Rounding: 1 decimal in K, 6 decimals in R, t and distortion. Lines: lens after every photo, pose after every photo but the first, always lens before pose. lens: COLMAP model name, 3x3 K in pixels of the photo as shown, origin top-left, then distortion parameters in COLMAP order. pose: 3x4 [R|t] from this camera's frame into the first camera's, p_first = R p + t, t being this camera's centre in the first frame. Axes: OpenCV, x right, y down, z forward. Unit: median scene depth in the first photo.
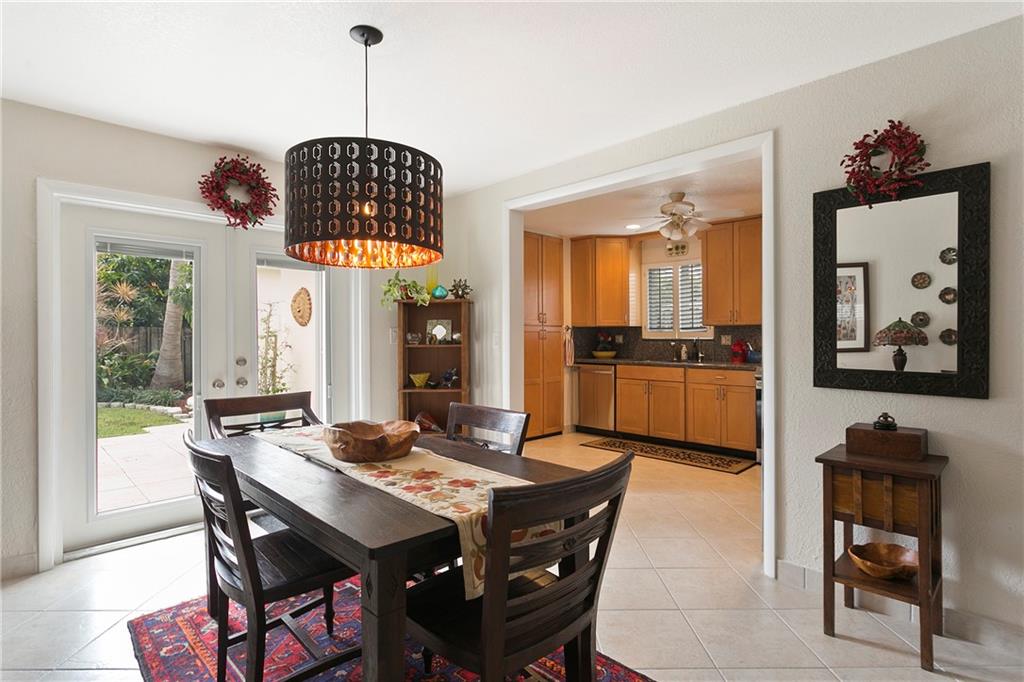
lens RADIAL K [[517.7, 0, 512.3], [0, 517.7, 337.1], [0, 0, 1]] dist [-0.009764, 0.000820]
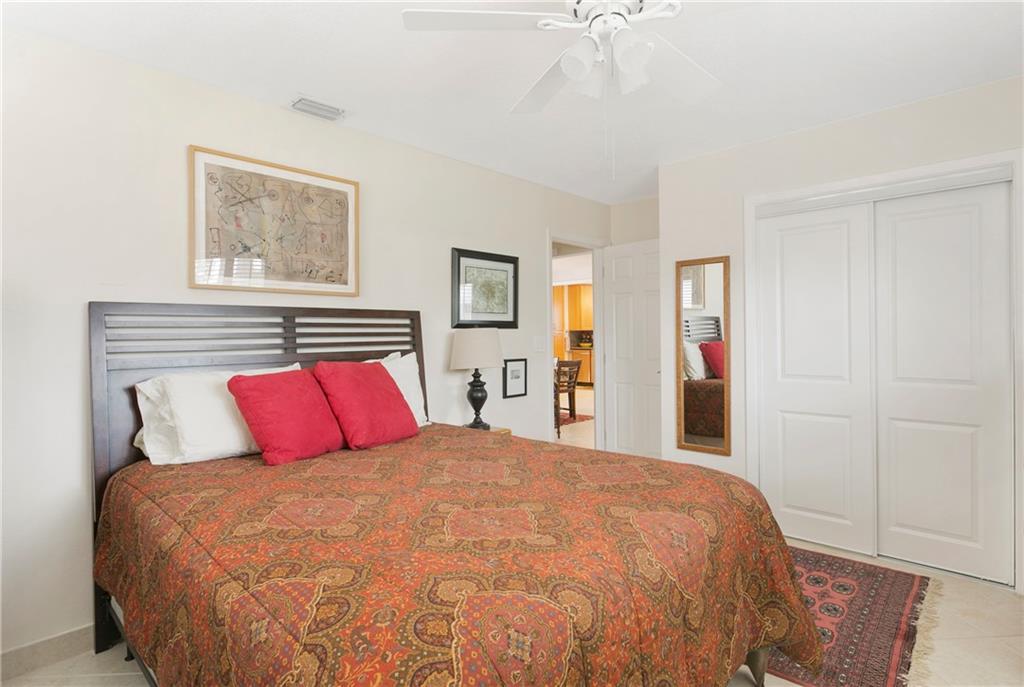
lens RADIAL K [[535.5, 0, 519.3], [0, 535.5, 339.5], [0, 0, 1]] dist [-0.001923, -0.000160]
pose [[0.999423, -0.006673, 0.033318, -0.155077], [0.006469, 0.999960, 0.006235, -0.000506], [-0.033359, -0.006016, 0.999425, -1.127981]]
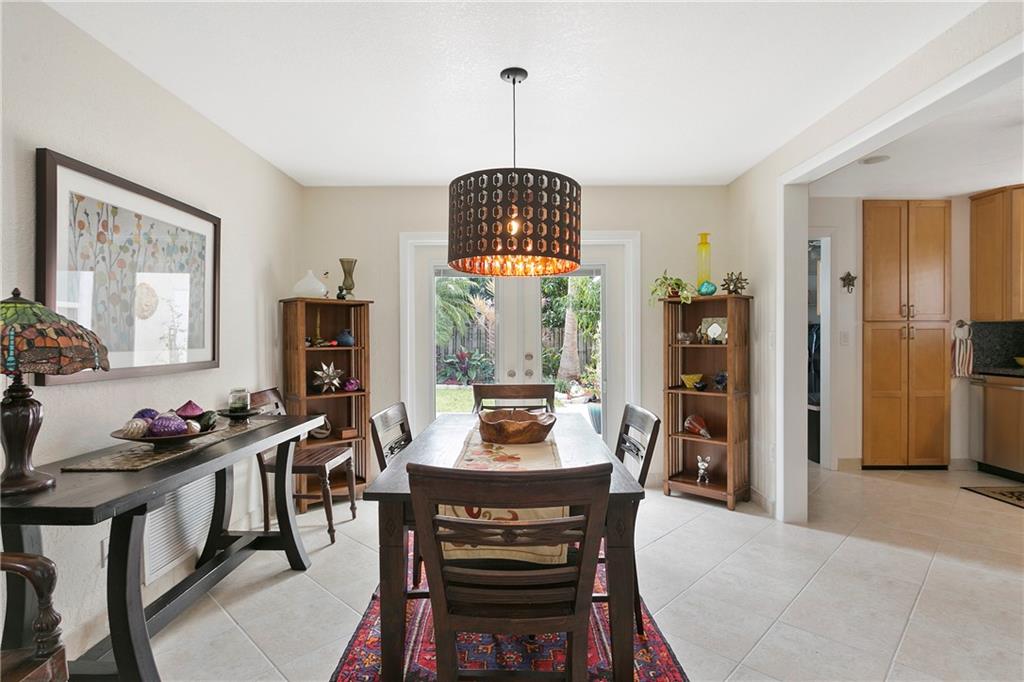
lens RADIAL K [[526.0, 0, 515.4], [0, 526.0, 342.6], [0, 0, 1]] dist [0.001545, 0.001189]
pose [[0.716922, 0.008978, -0.697096, 0.192645], [0.000385, 0.999912, 0.013273, -0.001282], [0.697153, -0.009784, 0.716855, 0.056134]]
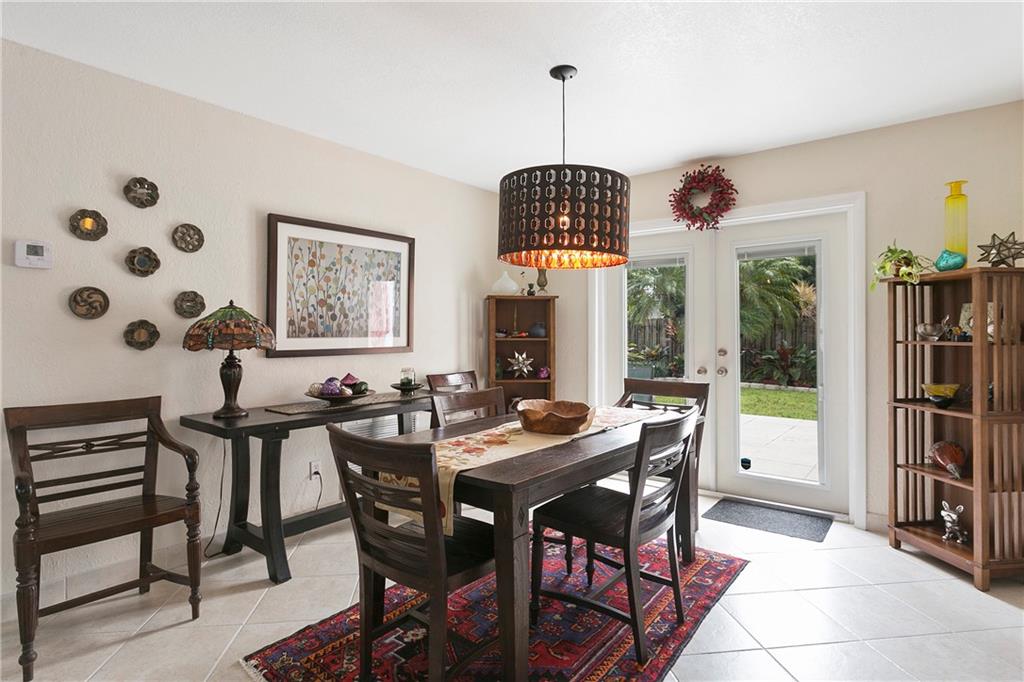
lens RADIAL K [[537.7, 0, 511.5], [0, 537.7, 327.1], [0, 0, 1]] dist [0.002783, 0.000898]
pose [[0.123203, -0.001297, -0.992381, 0.325840], [-0.002073, 0.999997, -0.001565, -0.001135], [0.992379, 0.002250, 0.123200, 0.261396]]
